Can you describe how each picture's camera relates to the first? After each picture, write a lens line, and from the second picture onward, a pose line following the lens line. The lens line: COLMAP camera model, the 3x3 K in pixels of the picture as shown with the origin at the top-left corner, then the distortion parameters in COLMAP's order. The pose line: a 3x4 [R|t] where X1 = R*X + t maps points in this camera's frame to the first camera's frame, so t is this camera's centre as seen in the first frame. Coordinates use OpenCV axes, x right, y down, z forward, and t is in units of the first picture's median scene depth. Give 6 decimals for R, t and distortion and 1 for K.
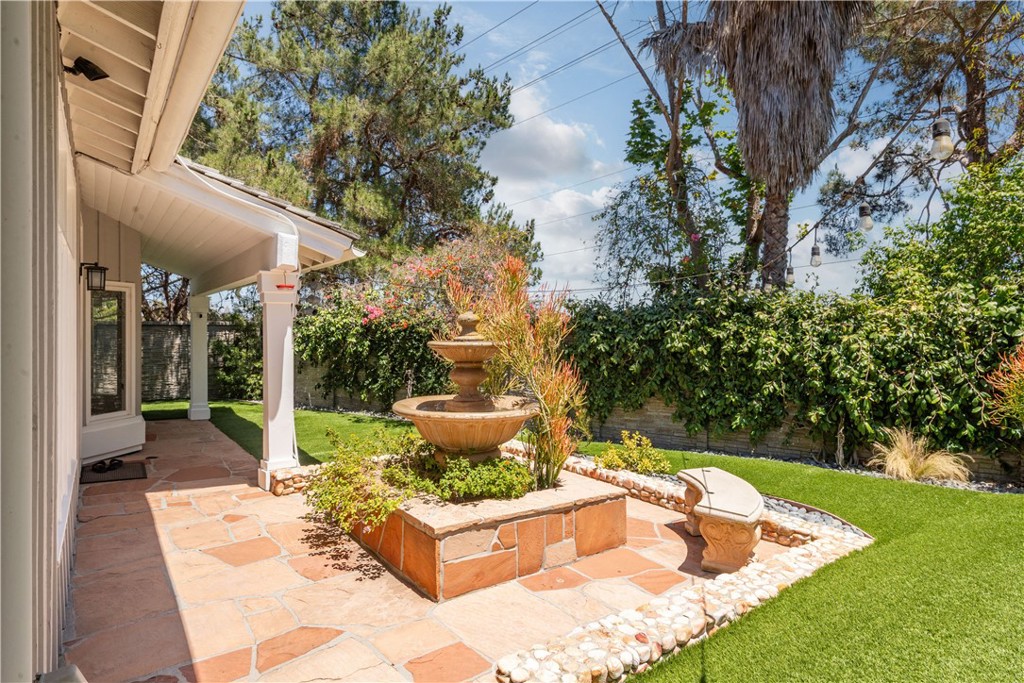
lens RADIAL K [[581.8, 0, 512.1], [0, 581.8, 336.5], [0, 0, 1]] dist [0.025030, -0.001593]
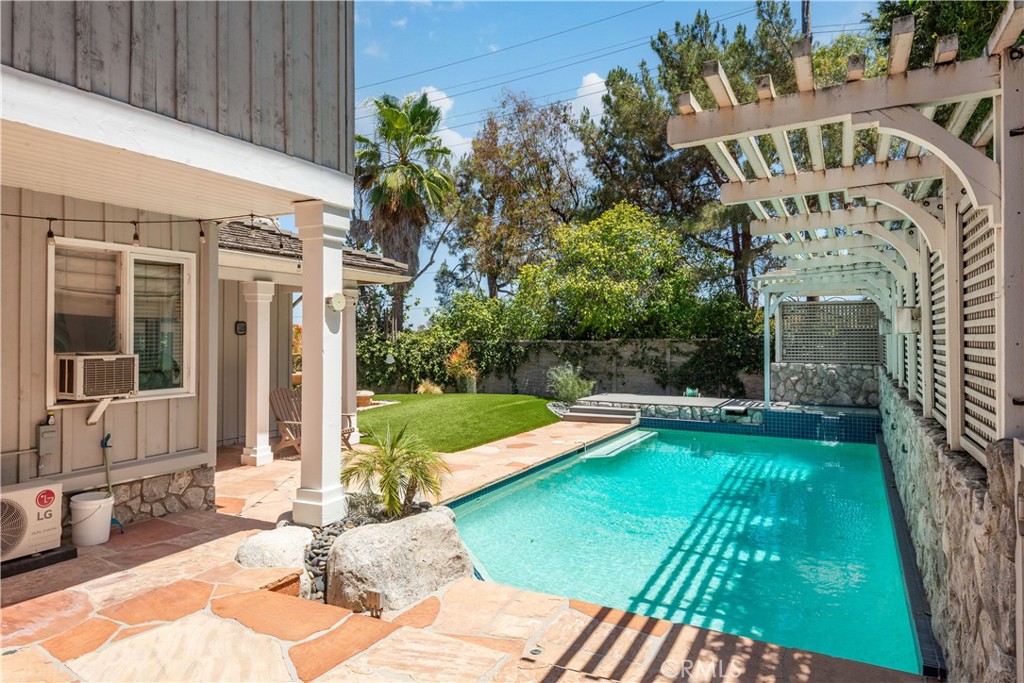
lens RADIAL K [[634.2, 0, 510.9], [0, 634.2, 337.3], [0, 0, 1]] dist [0.003794, -0.000980]
pose [[0.891802, -0.001977, 0.452422, -0.387188], [0.008612, 0.999883, -0.012606, -0.017312], [-0.452344, 0.015139, 0.891715, -1.850590]]
